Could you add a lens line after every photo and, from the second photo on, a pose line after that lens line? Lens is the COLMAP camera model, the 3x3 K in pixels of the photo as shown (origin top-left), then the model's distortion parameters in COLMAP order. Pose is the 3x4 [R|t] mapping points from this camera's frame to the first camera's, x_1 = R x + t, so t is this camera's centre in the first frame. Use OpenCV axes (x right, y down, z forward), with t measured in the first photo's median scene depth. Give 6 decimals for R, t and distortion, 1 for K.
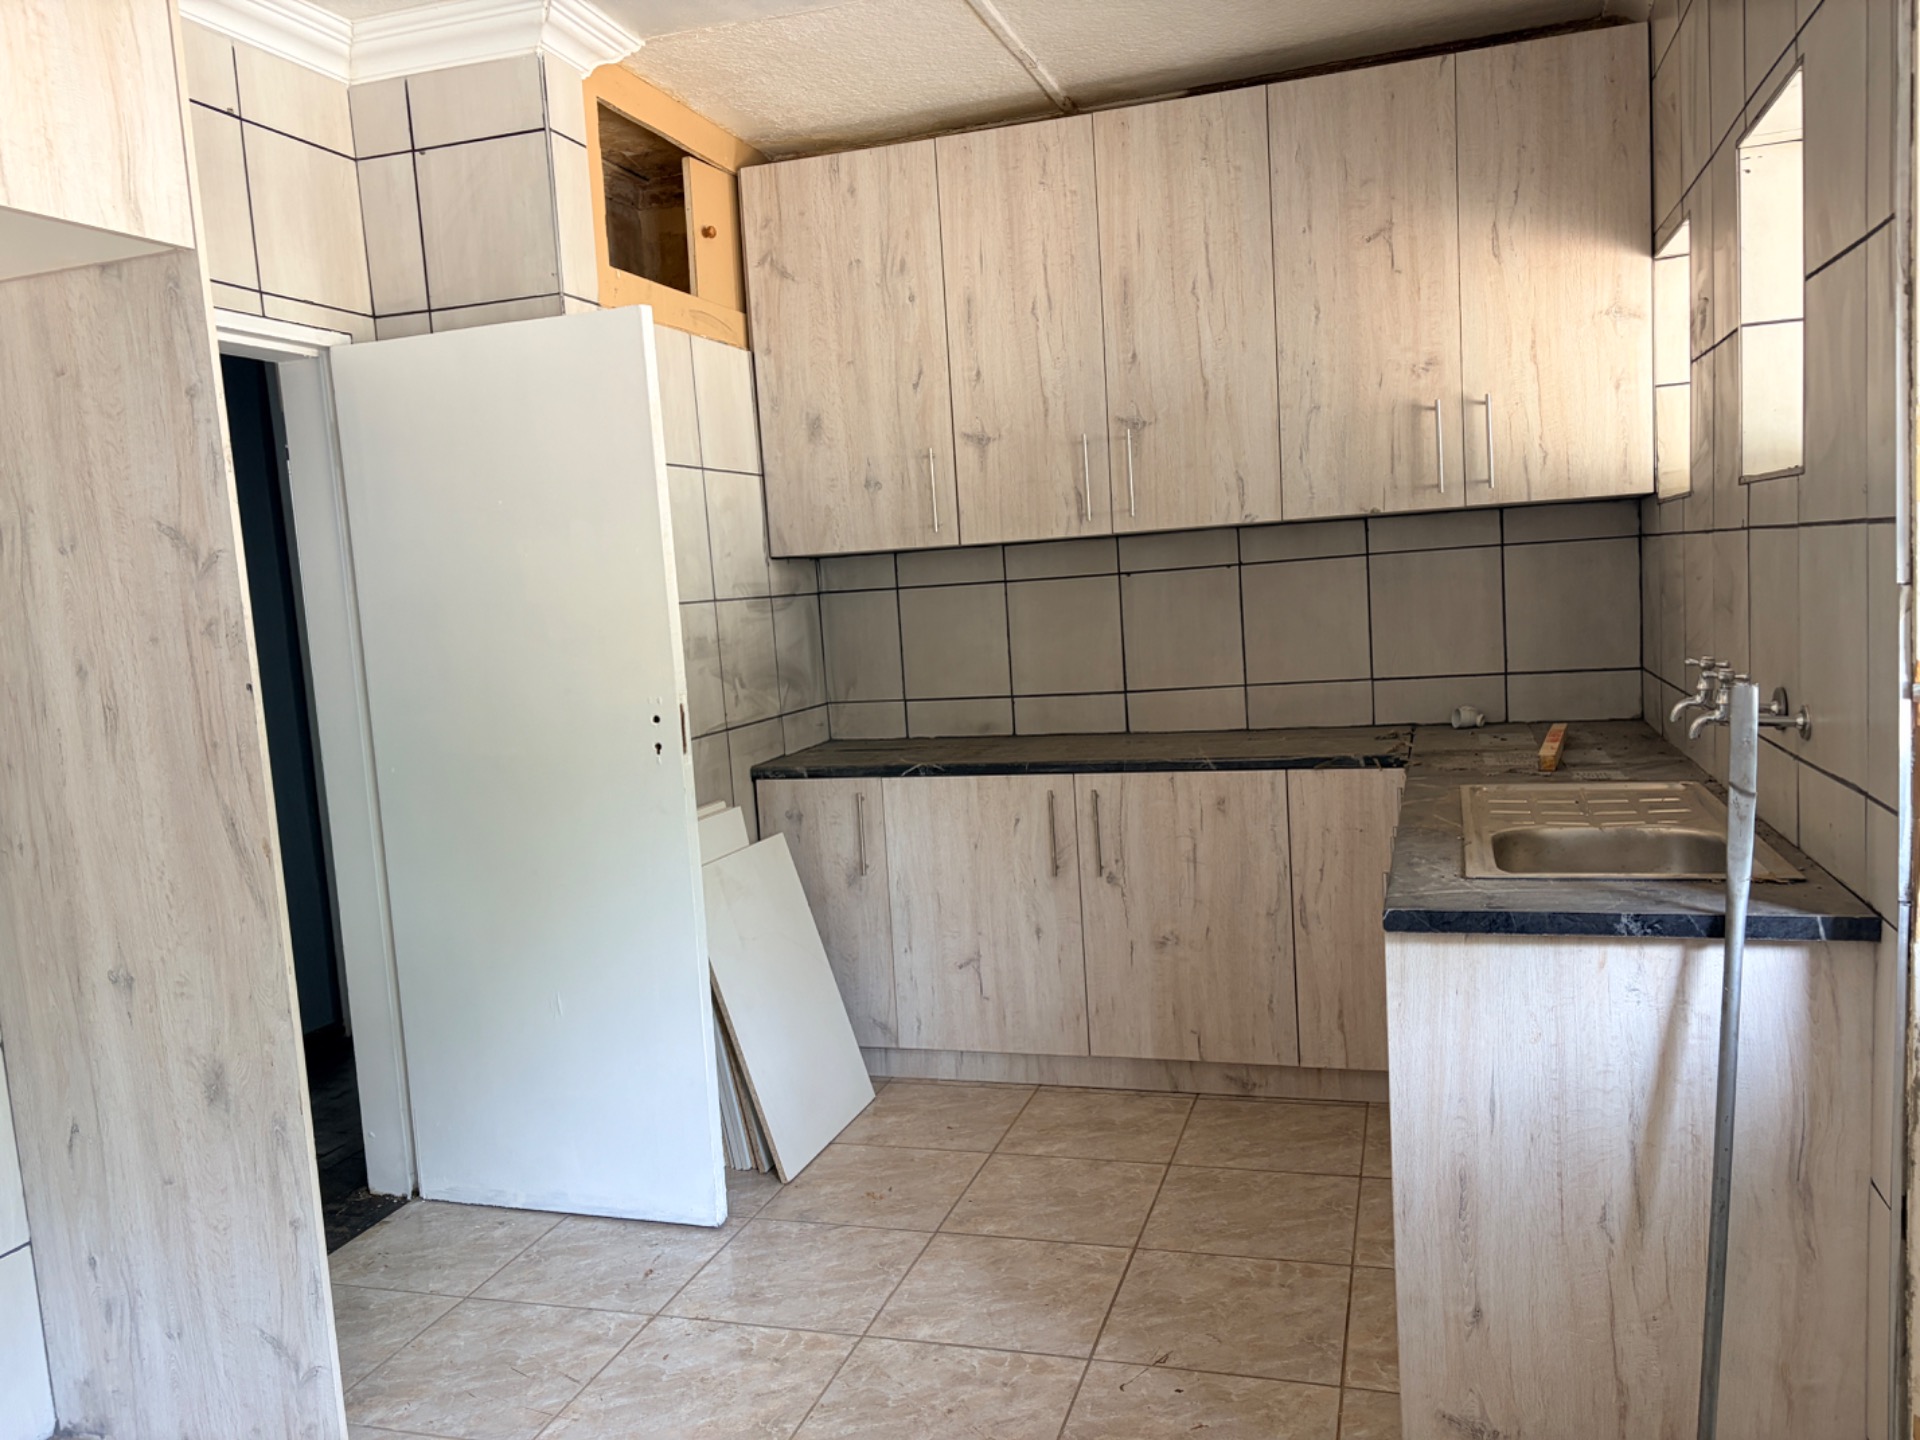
lens RADIAL K [[1455.9, 0, 960.0], [0, 1455.9, 720.0], [0, 0, 1]] dist [-0.010924, -0.005325]
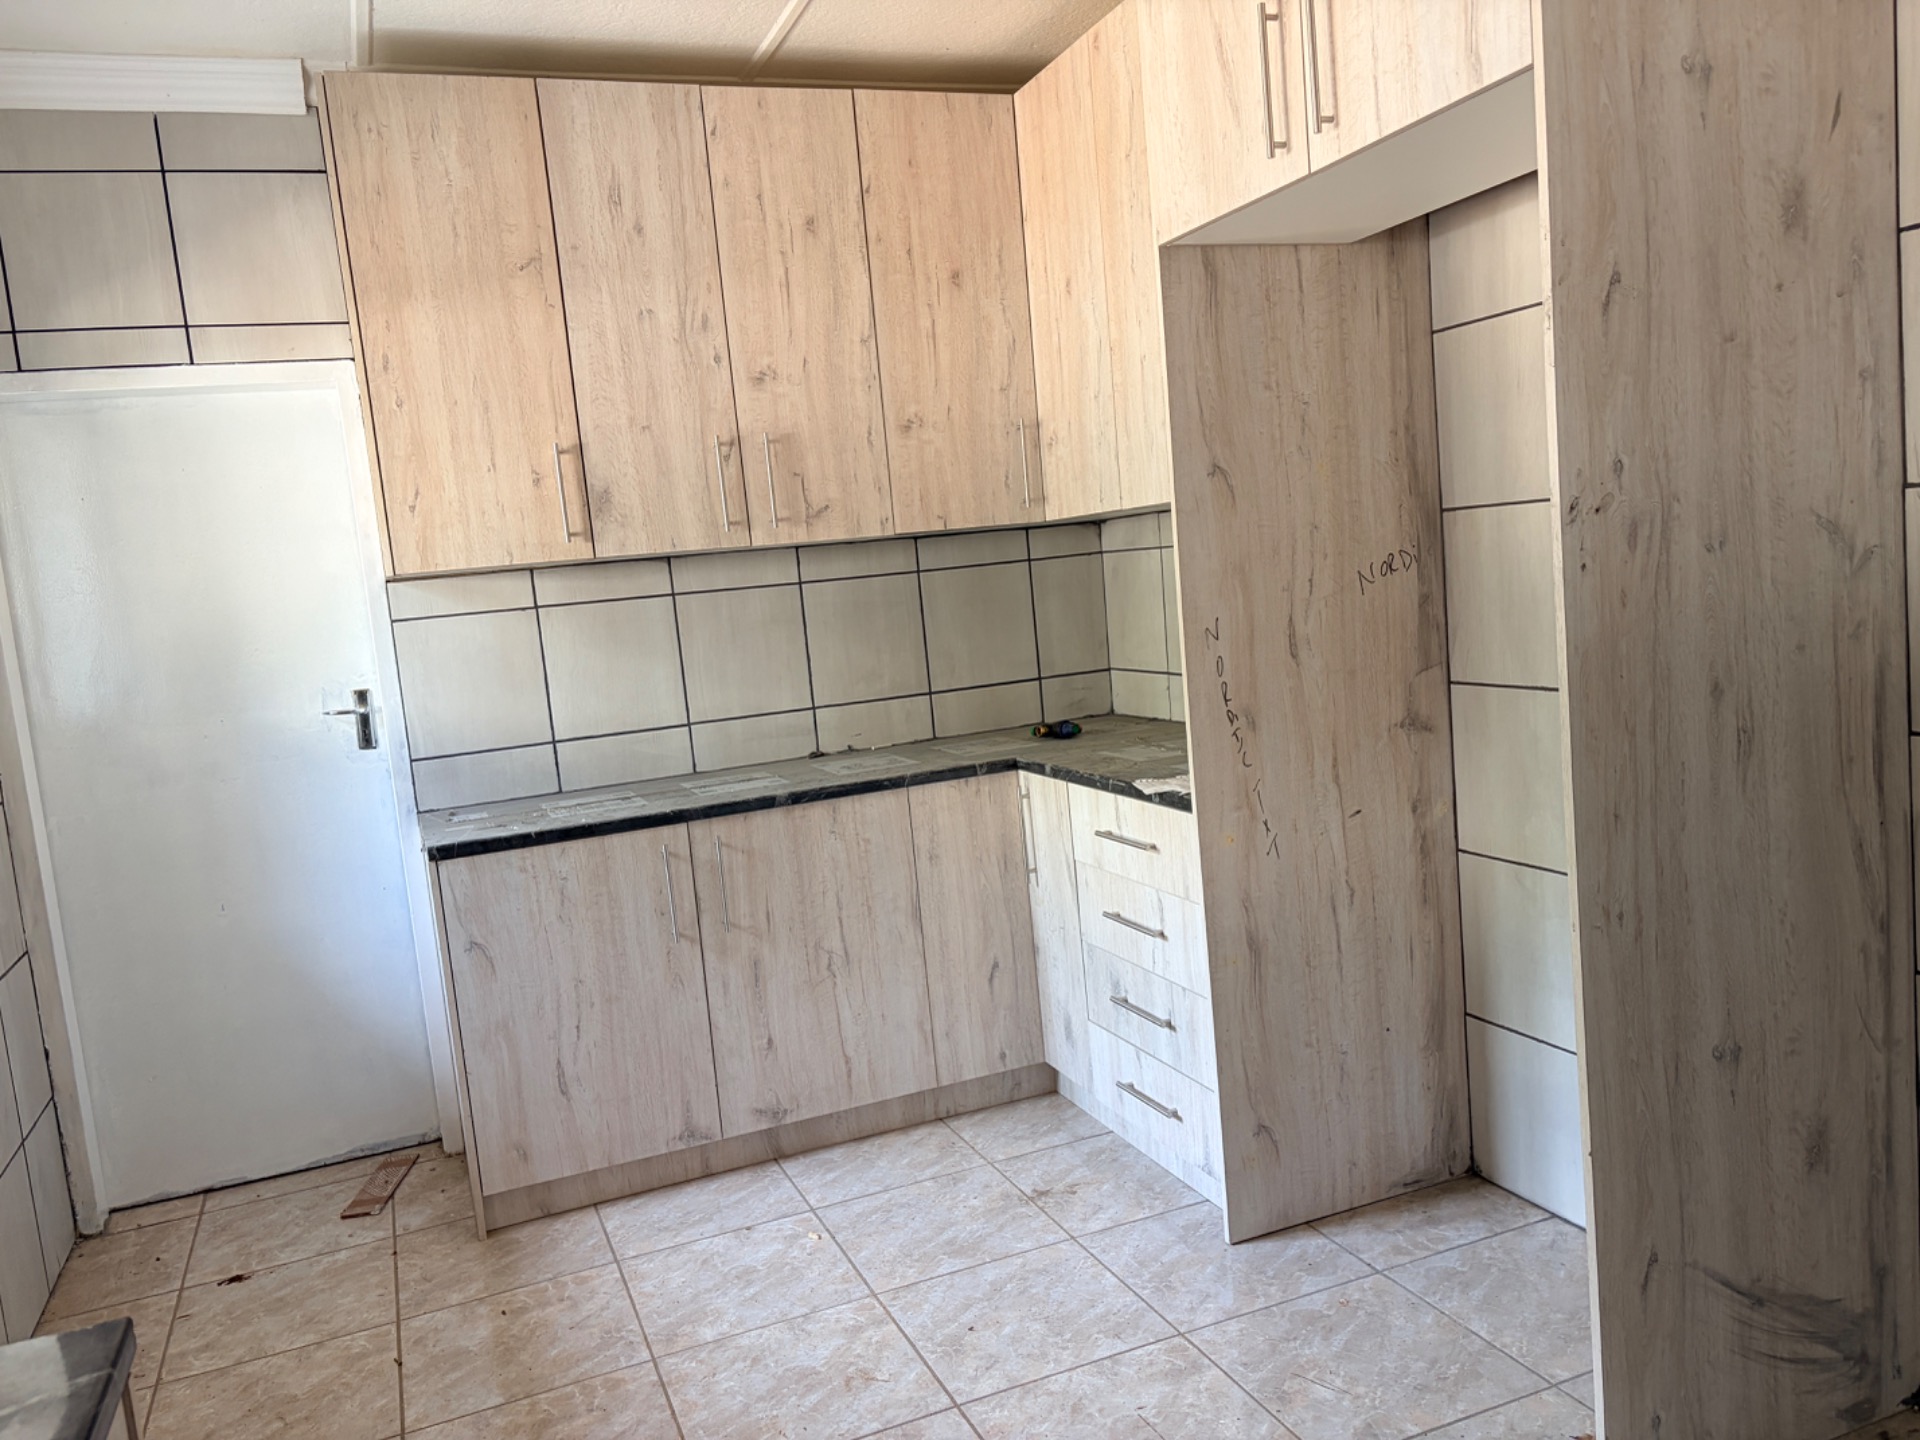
lens RADIAL K [[1546.6, 0, 958.3], [0, 1546.6, 782.7], [0, 0, 1]] dist [0.000660, -0.012682]
pose [[0.788785, -0.076392, 0.609904, -1.516496], [0.107767, 0.994065, -0.014864, -0.014091], [-0.605148, 0.077452, 0.792336, 0.557181]]
